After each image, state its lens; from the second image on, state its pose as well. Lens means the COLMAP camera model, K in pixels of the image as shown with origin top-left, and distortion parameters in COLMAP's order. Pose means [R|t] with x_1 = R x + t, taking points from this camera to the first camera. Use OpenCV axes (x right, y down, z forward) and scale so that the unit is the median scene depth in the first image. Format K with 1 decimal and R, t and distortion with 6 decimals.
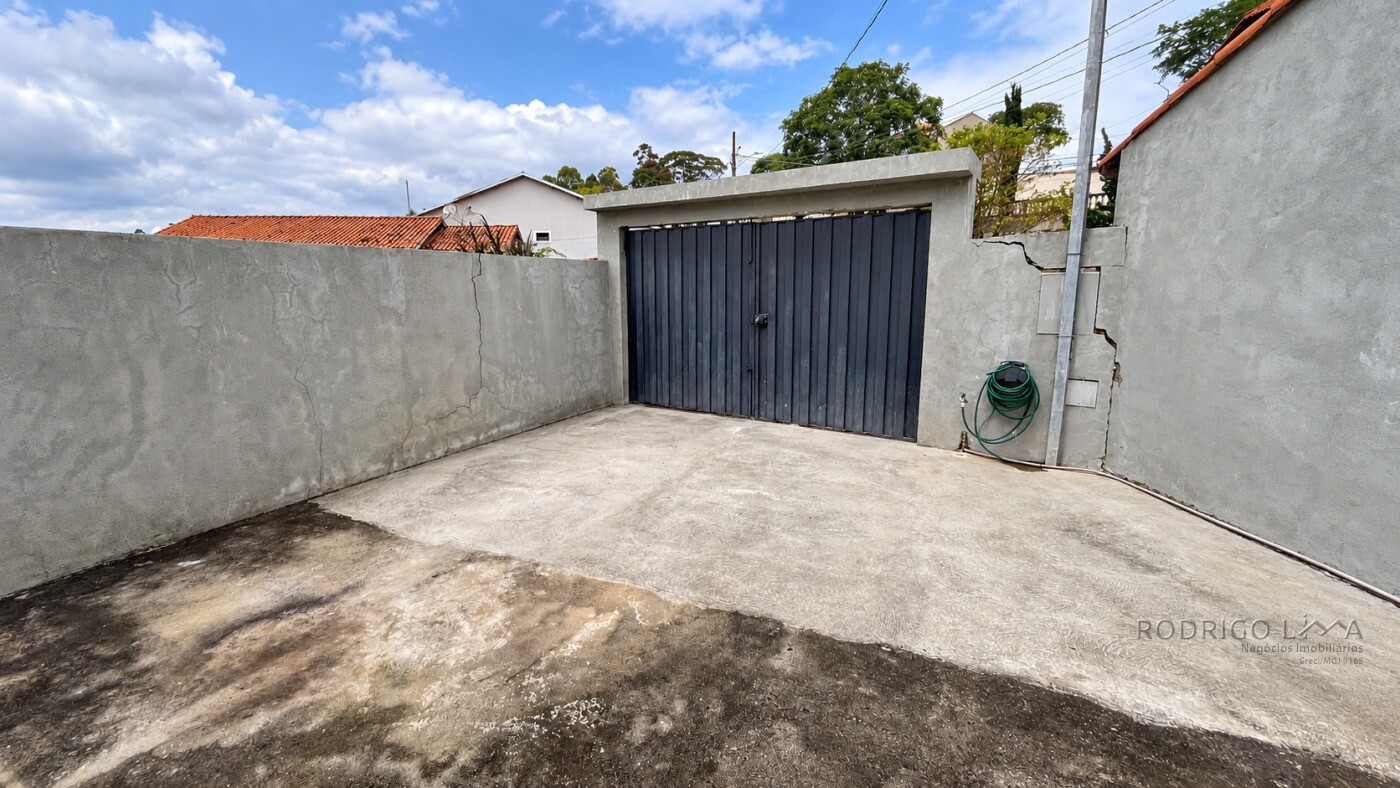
lens RADIAL K [[570.0, 0, 696.9], [0, 570.0, 392.9], [0, 0, 1]] dist [-0.009887, 0.001108]
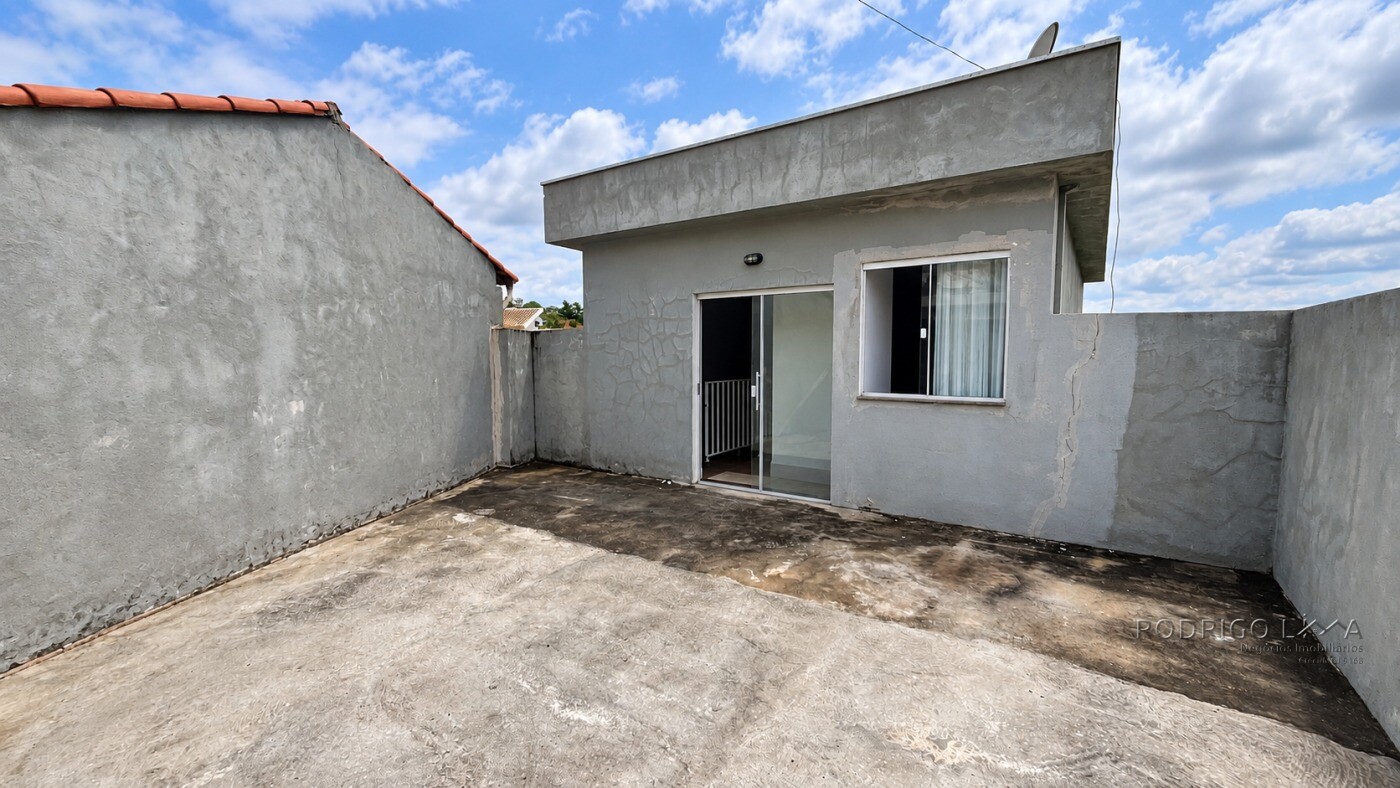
lens RADIAL K [[570.0, 0, 698.2], [0, 570.0, 393.6], [0, 0, 1]] dist [-0.009887, 0.001108]
pose [[-0.988494, 0.002034, 0.151245, -0.179682], [0.040957, 0.966154, 0.254694, -0.433876], [-0.145608, 0.257958, -0.955121, 2.185818]]
